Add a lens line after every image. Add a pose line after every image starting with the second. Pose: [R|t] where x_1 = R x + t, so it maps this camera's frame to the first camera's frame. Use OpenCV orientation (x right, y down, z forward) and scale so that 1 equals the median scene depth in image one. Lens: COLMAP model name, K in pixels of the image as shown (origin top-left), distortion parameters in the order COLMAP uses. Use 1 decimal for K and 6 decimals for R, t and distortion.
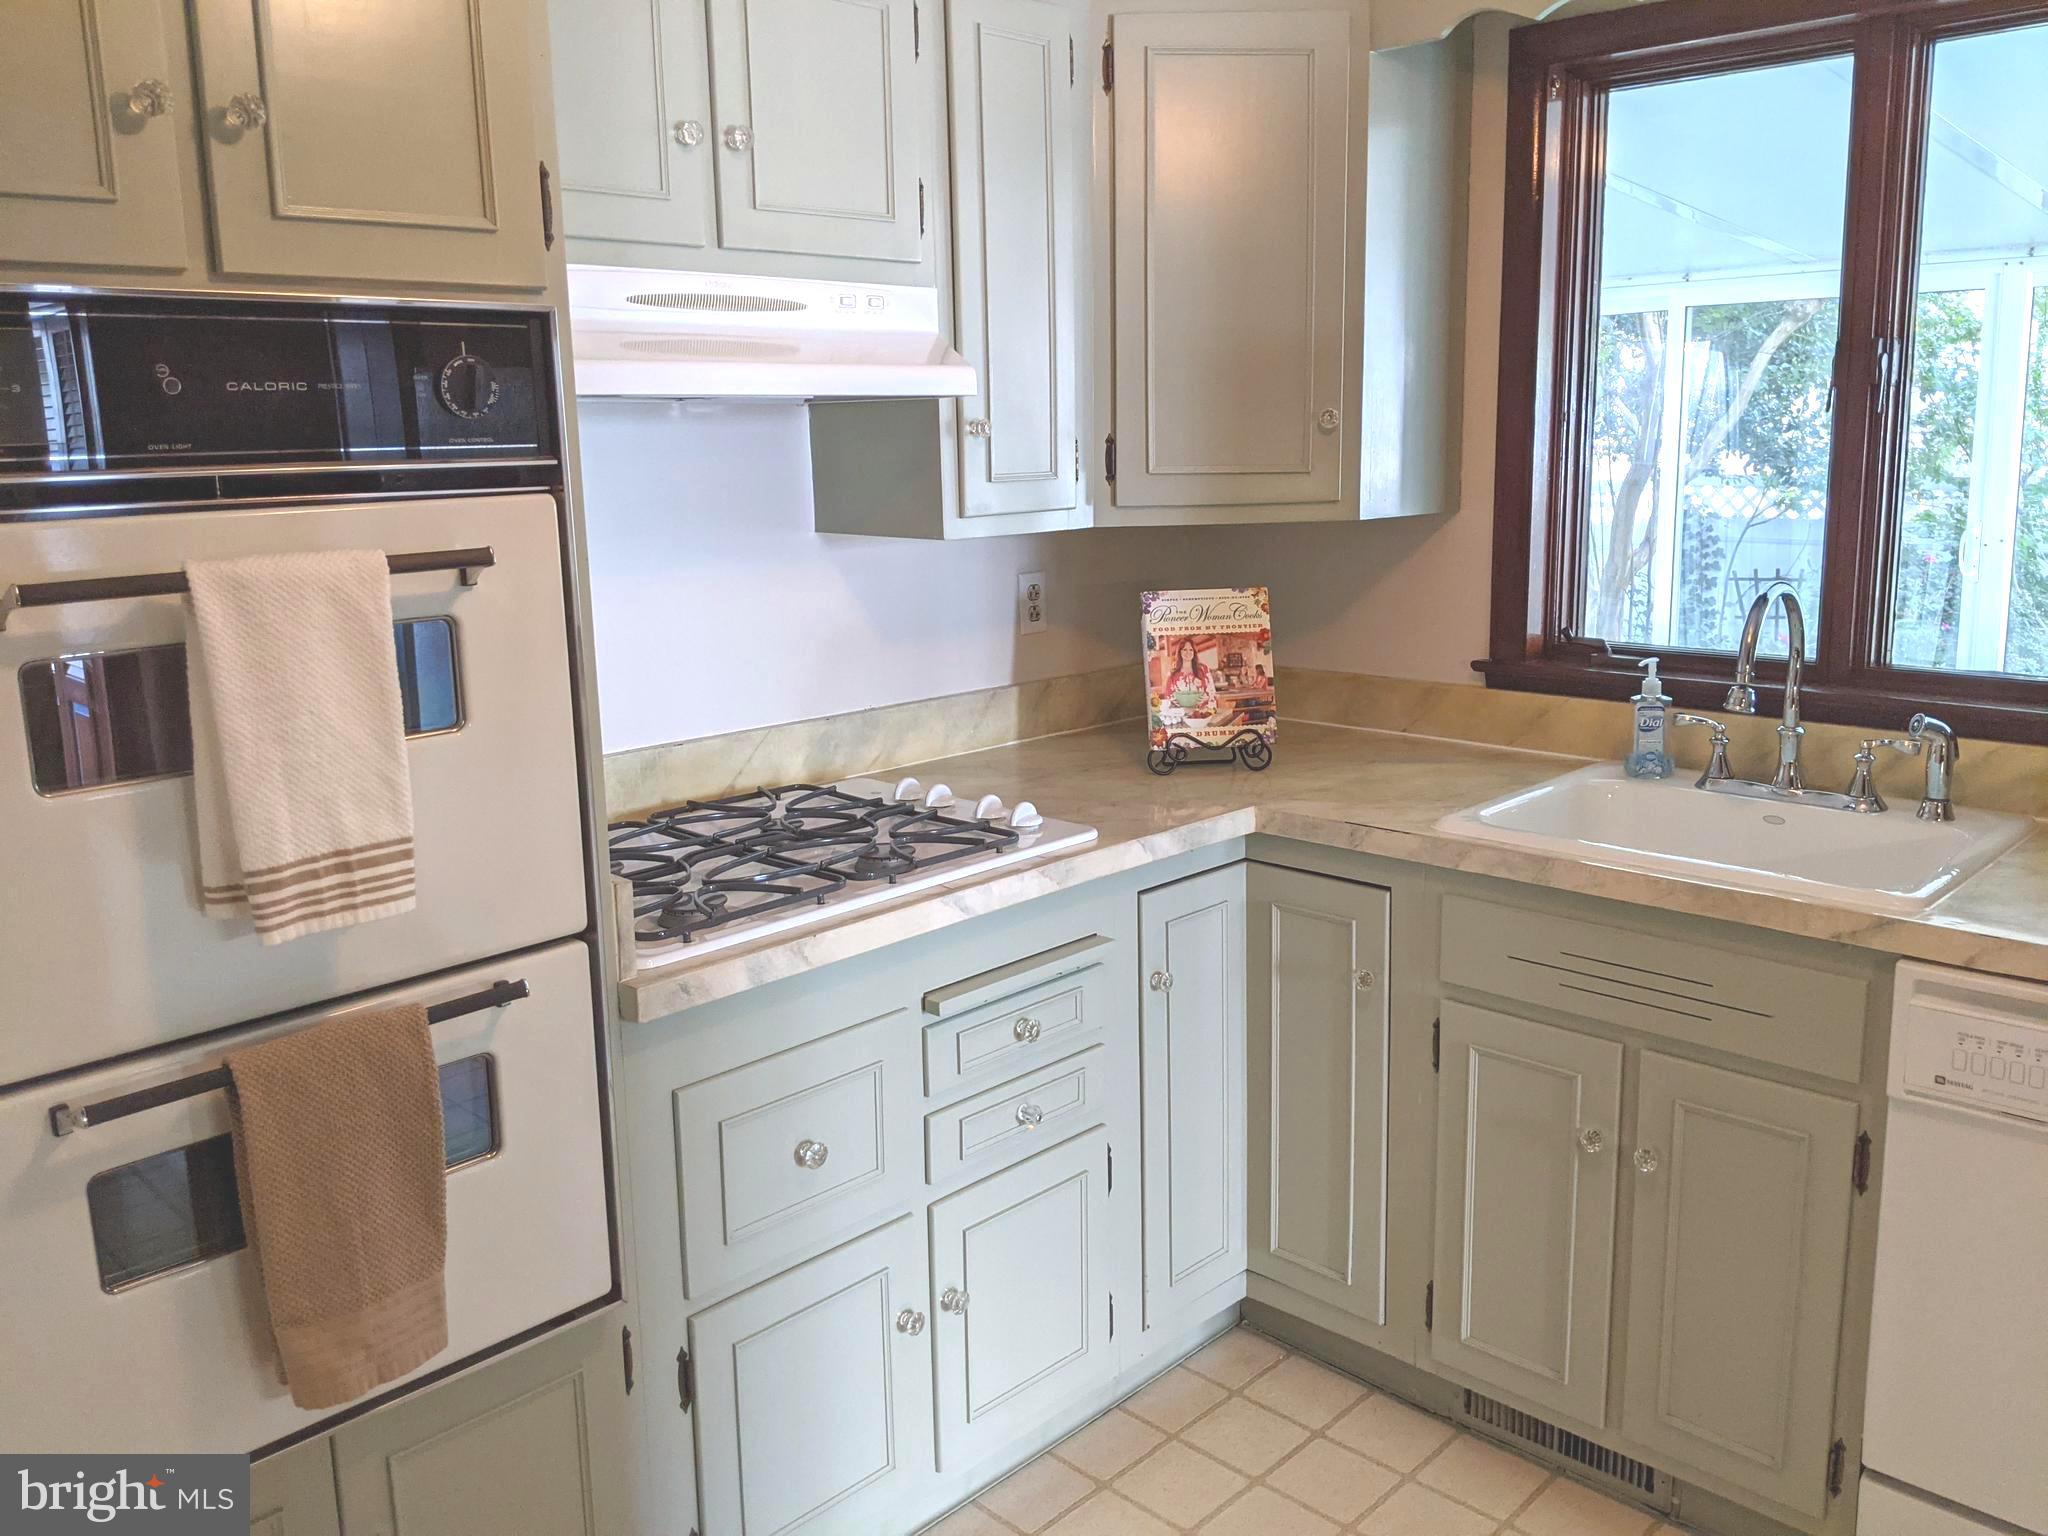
lens RADIAL K [[1672.4, 0, 973.6], [0, 1672.4, 746.8], [0, 0, 1]] dist [-0.007829, -0.013186]
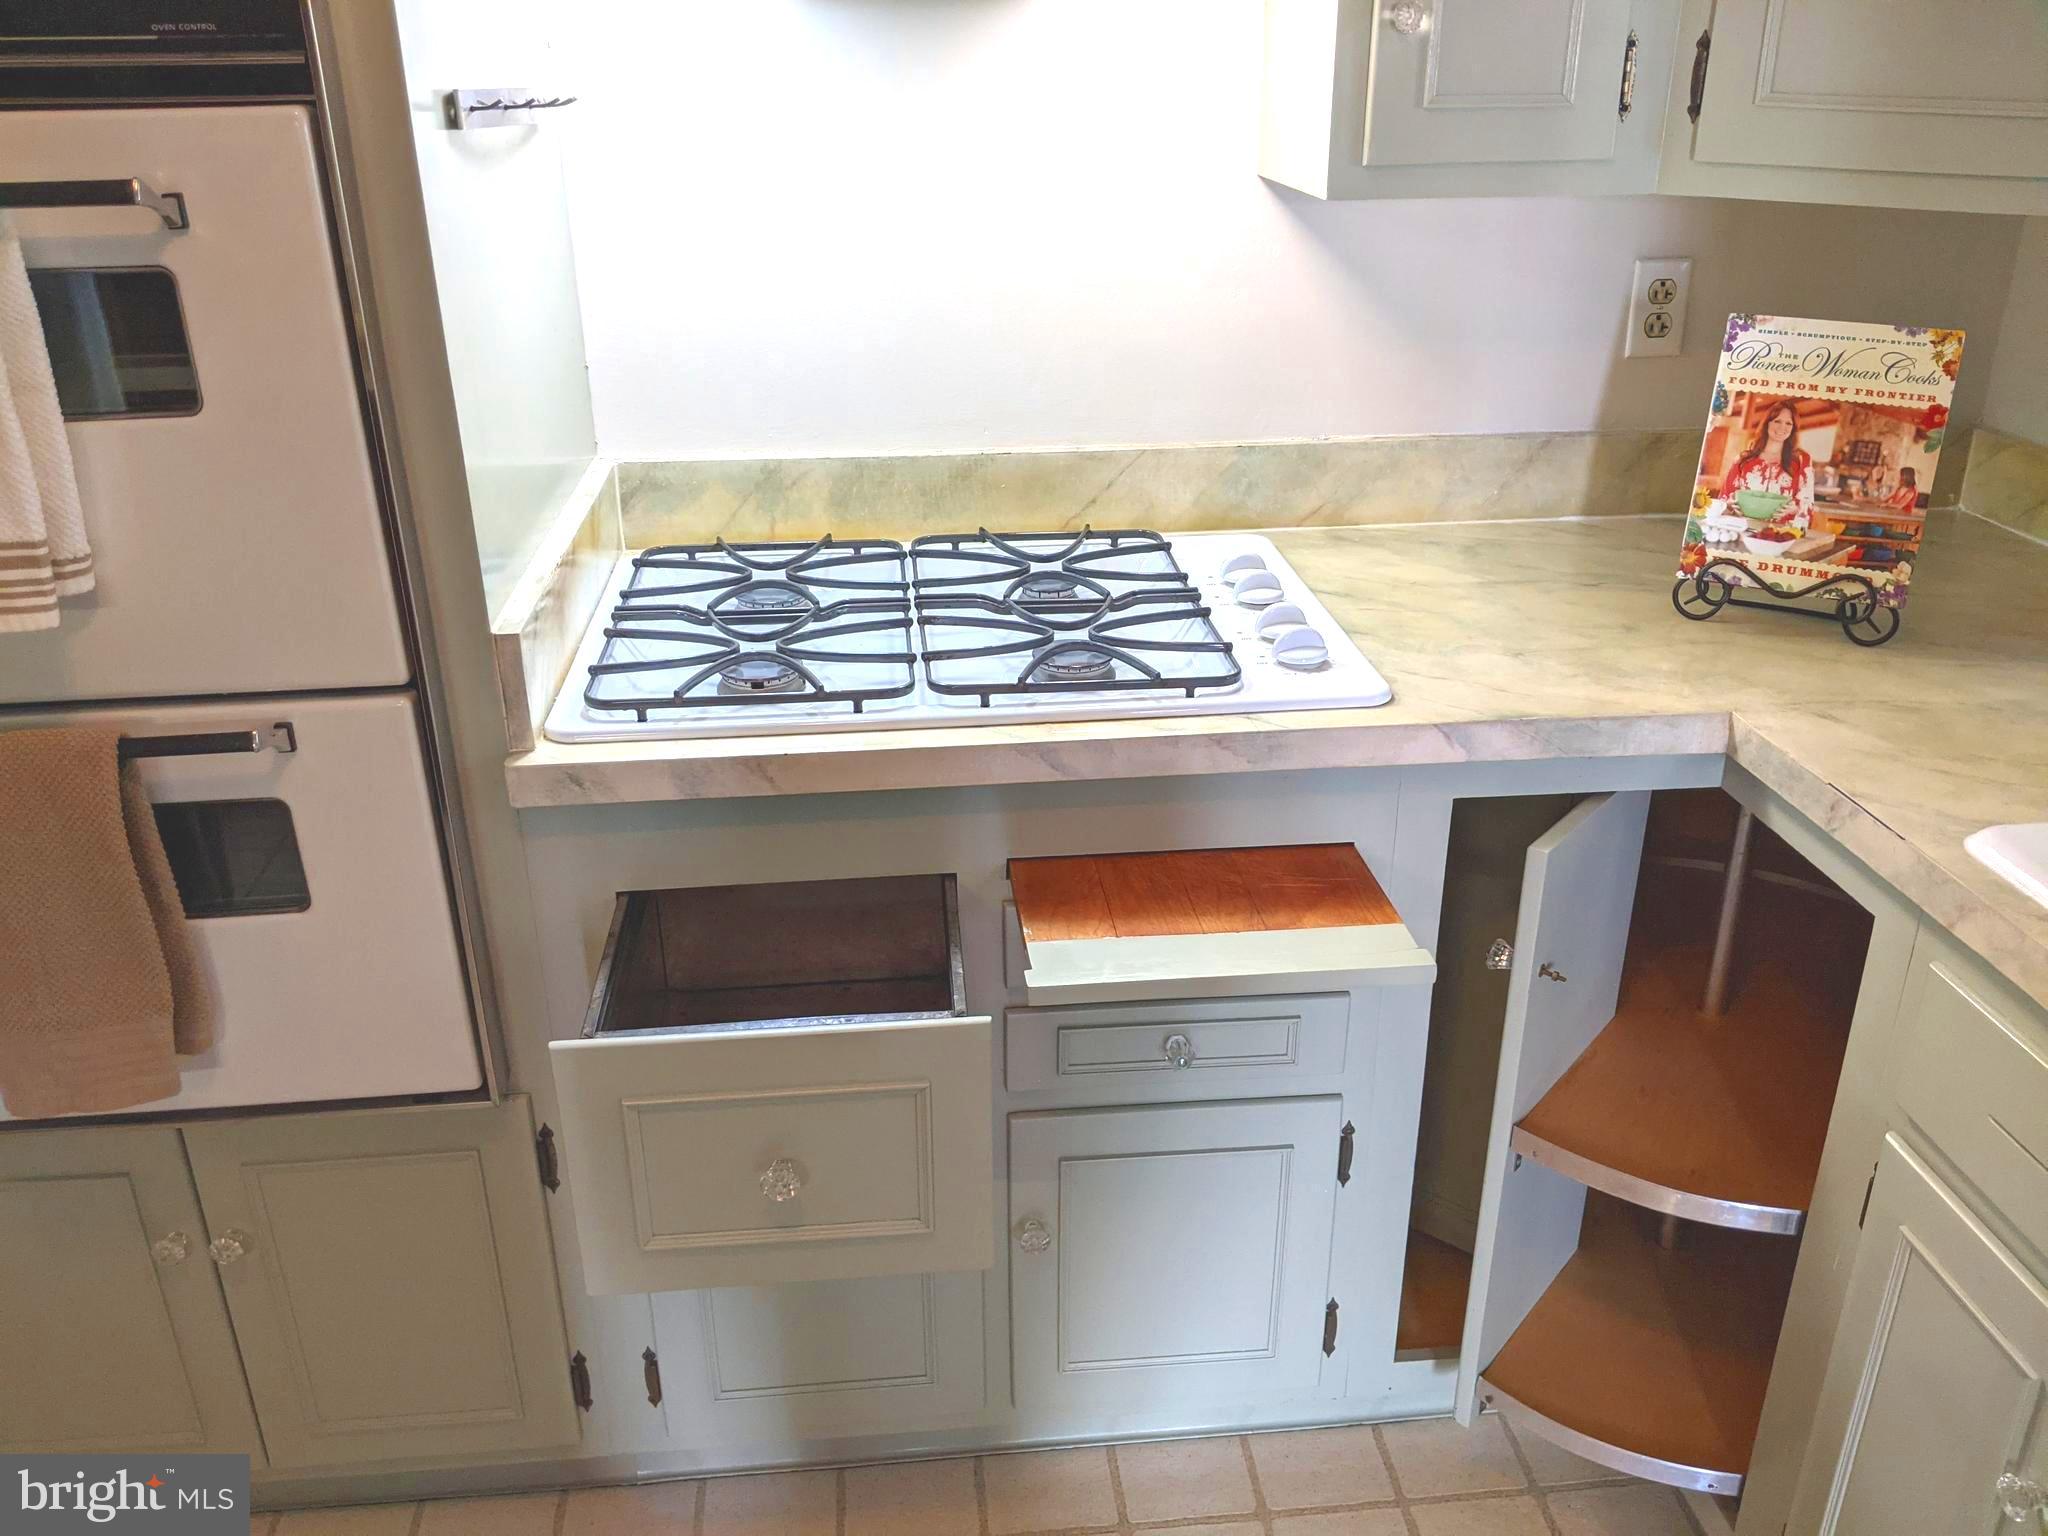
lens RADIAL K [[1672.4, 0, 1024.6], [0, 1672.4, 840.6], [0, 0, 1]] dist [-0.007829, -0.013186]
pose [[0.767875, 0.294194, -0.569050, 0.302658], [-0.127121, 0.940621, 0.314757, -0.070528], [0.627860, -0.169356, 0.759678, 0.352597]]
